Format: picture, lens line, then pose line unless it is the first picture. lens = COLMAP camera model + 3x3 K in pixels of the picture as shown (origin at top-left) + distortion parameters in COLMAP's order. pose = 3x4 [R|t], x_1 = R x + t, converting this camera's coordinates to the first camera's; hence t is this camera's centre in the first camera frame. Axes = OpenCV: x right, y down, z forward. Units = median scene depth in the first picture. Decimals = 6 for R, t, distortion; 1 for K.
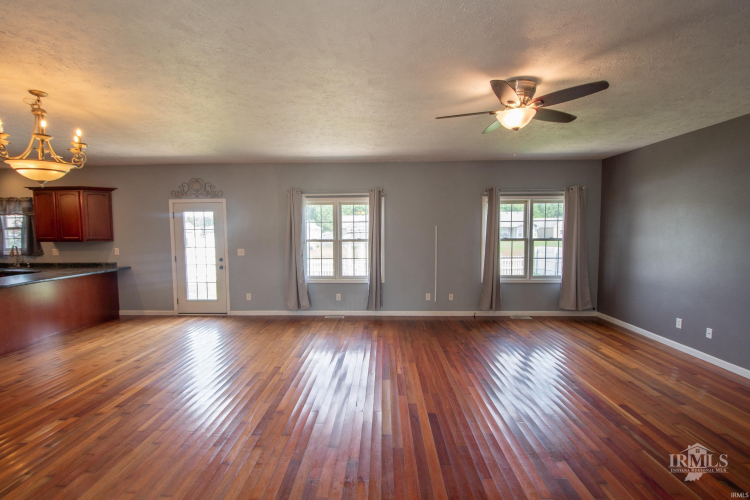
lens RADIAL K [[329.4, 0, 376.3], [0, 329.4, 254.5], [0, 0, 1]] dist [-0.001189, -0.000200]
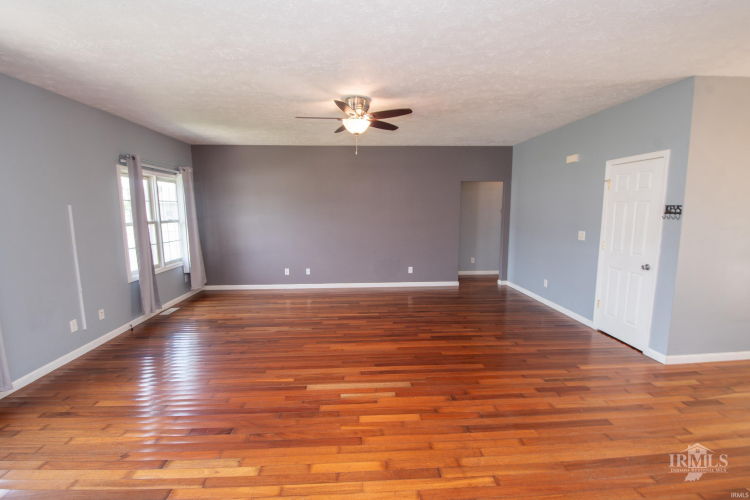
lens RADIAL K [[329.4, 0, 376.3], [0, 329.4, 254.5], [0, 0, 1]] dist [-0.001189, -0.000200]
pose [[-0.078984, -0.129959, 0.988368, -0.545408], [0.079455, 0.987491, 0.136193, -0.041416], [-0.993704, 0.089288, -0.067670, 0.596372]]
